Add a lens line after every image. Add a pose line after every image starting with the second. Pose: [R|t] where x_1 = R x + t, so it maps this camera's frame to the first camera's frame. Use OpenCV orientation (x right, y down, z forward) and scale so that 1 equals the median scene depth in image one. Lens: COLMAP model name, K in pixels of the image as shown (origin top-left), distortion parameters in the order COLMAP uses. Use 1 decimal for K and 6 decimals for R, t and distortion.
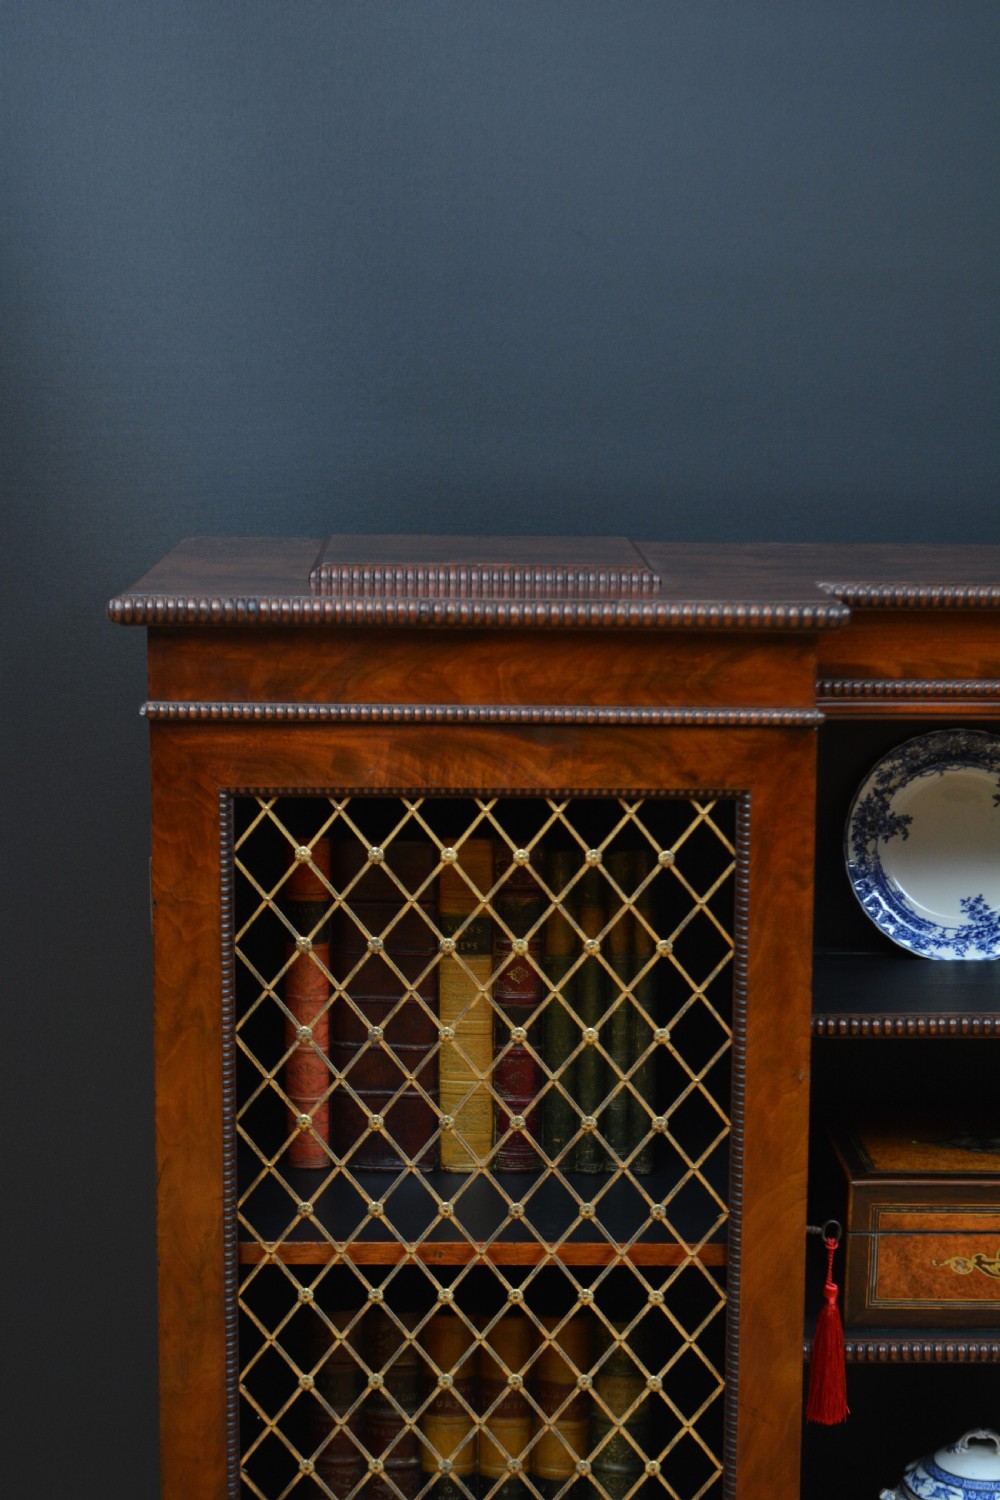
lens RADIAL K [[2696.5, 0, 523.9], [0, 2696.5, 768.2], [0, 0, 1]] dist [0.021992, 0.000000]
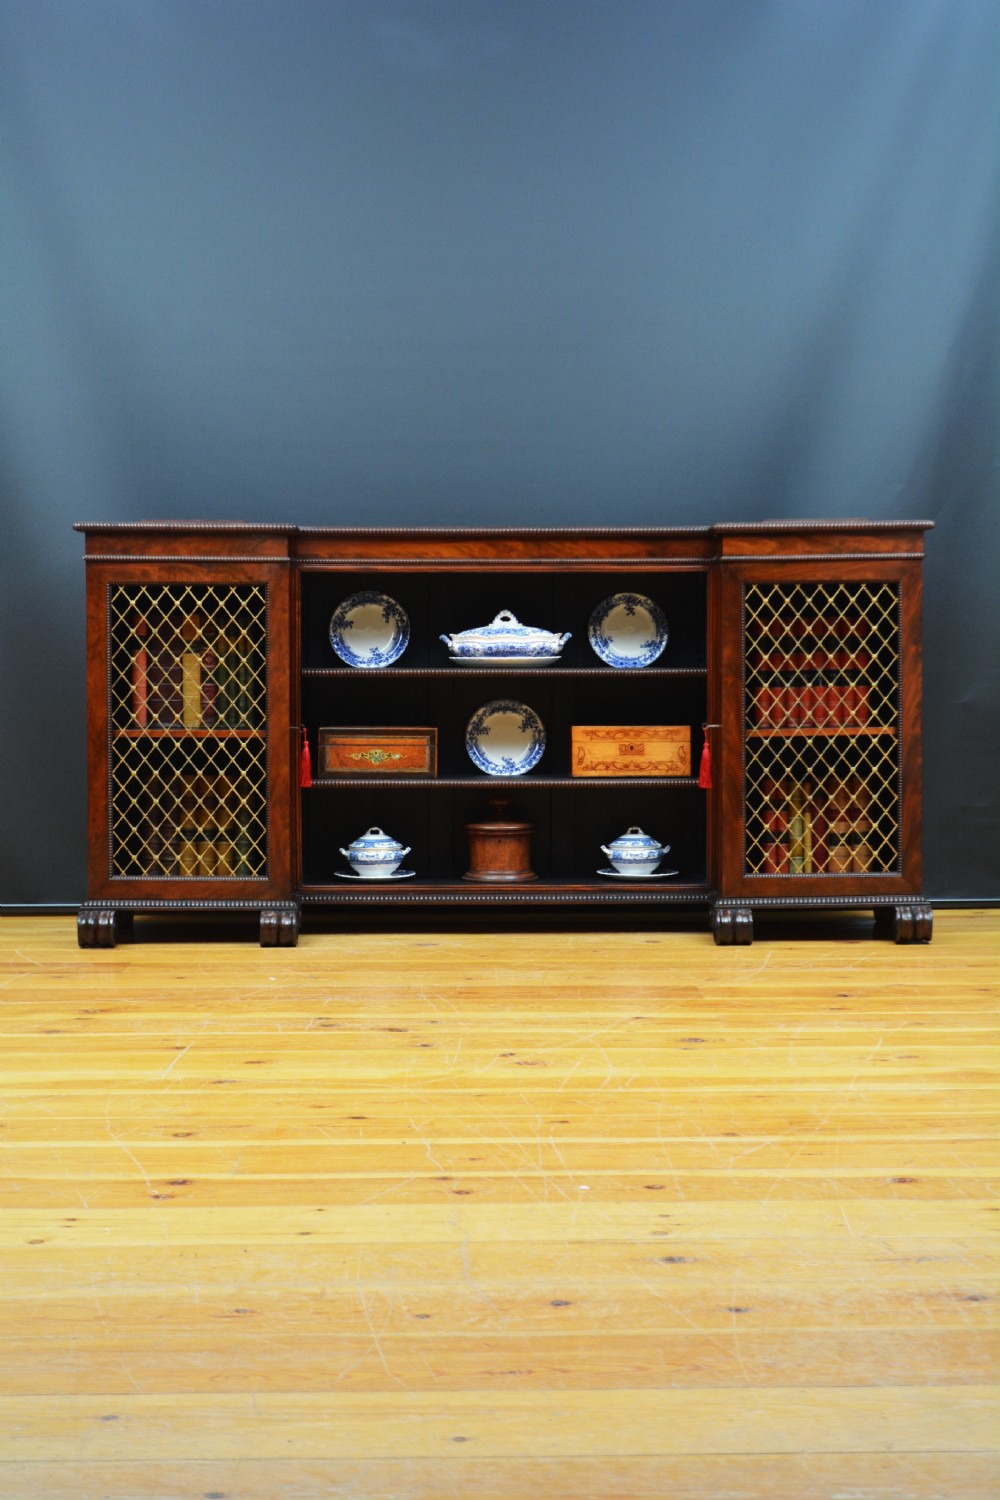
lens RADIAL K [[2400.4, 0, 511.3], [0, 2400.4, 754.2], [0, 0, 1]] dist [0.014142, 0.000000]
pose [[0.999980, -0.005696, -0.002718, 0.382498], [0.005358, 0.993783, -0.111206, 0.537246], [0.003335, 0.111189, 0.993794, -1.861581]]
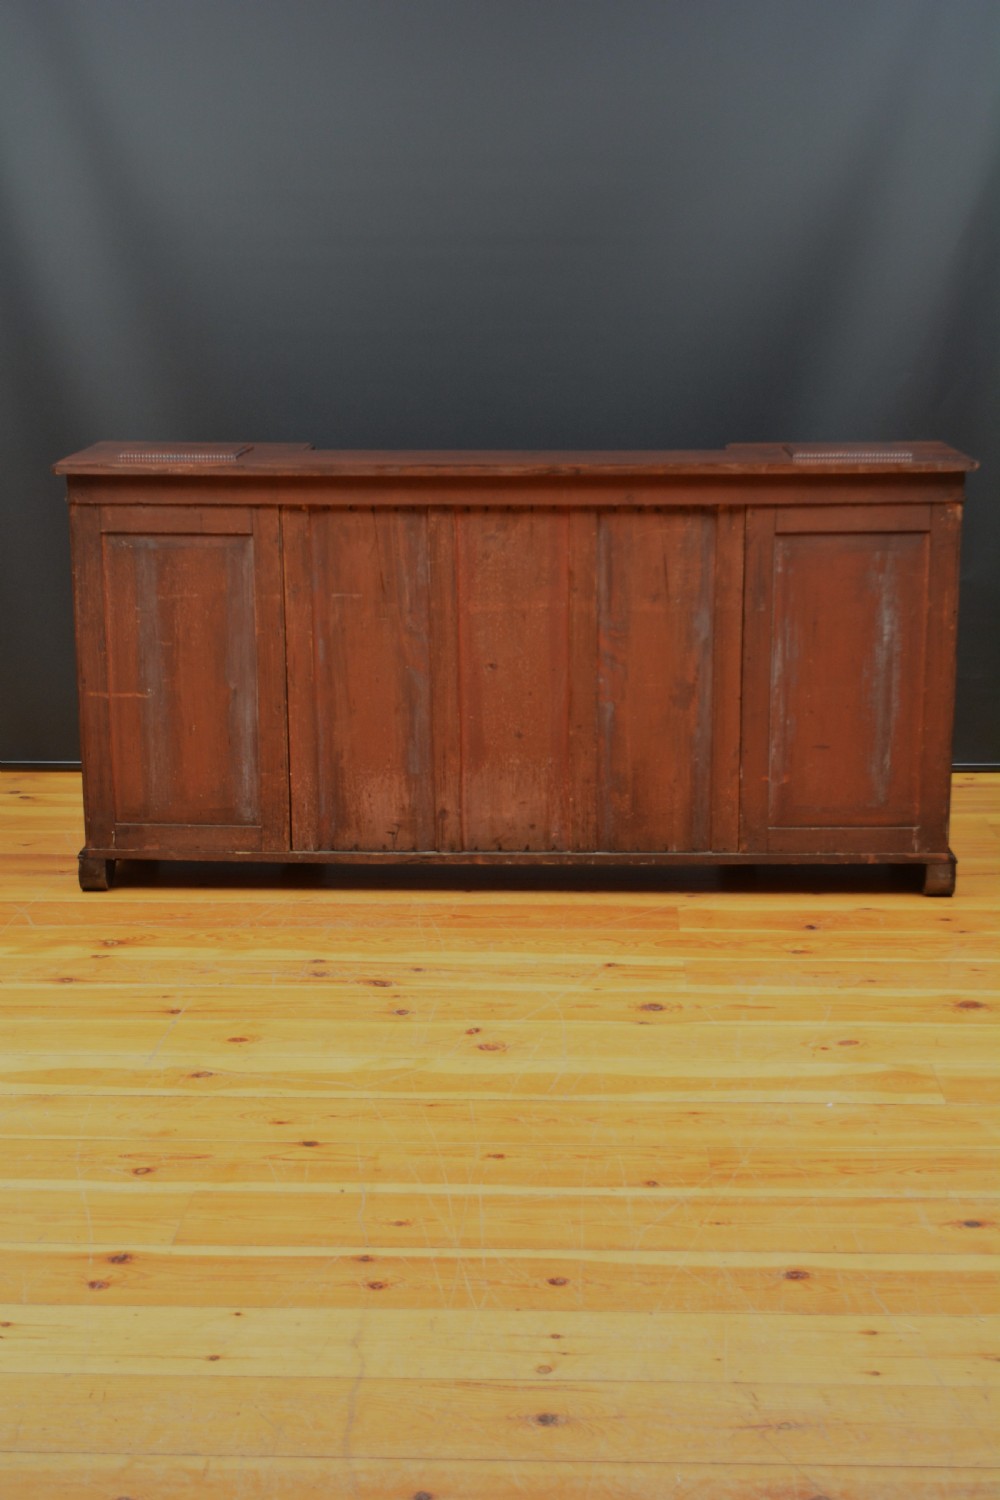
lens RADIAL K [[2134.2, 0, 506.1], [0, 2134.2, 752.8], [0, 0, 1]] dist [-0.013251, 0.000000]
pose [[0.997918, 0.005664, -0.064247, 0.533738], [-0.001721, 0.998120, 0.061264, 0.171614], [0.064473, -0.061026, 0.996052, -1.718206]]
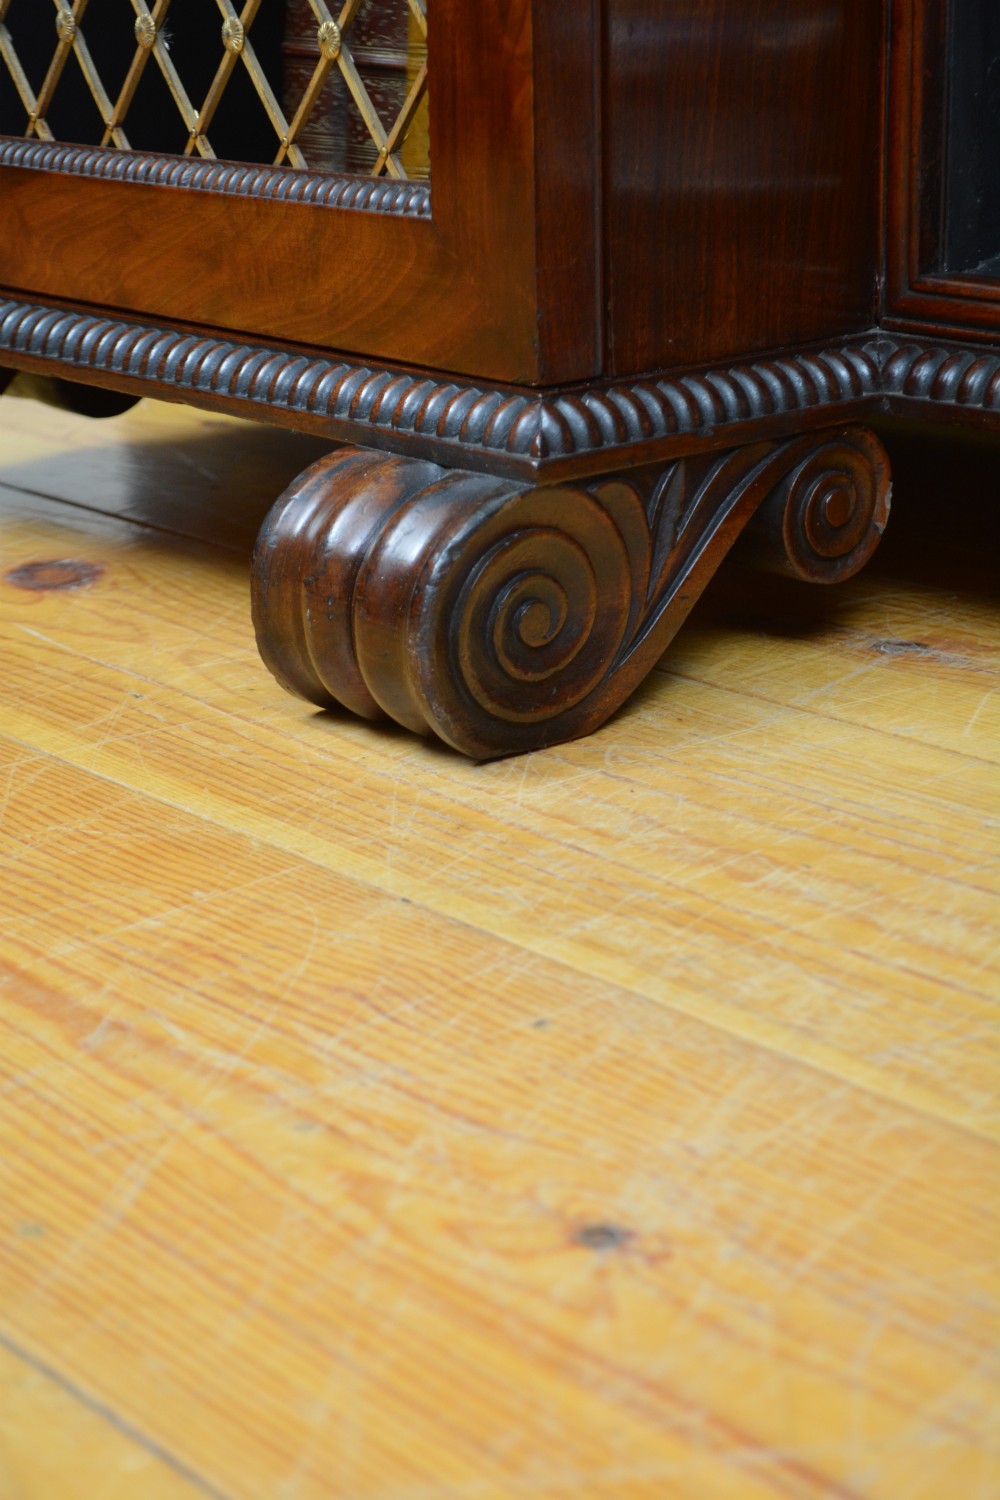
lens RADIAL K [[2696.5, 0, 501.9], [0, 2696.5, 759.5], [0, 0, 1]] dist [0.021992, 0.000000]
pose [[0.650286, 0.225021, -0.725599, 0.418090], [-0.101764, 0.972319, 0.210331, 0.356309], [0.752843, -0.062936, 0.655185, 0.769629]]
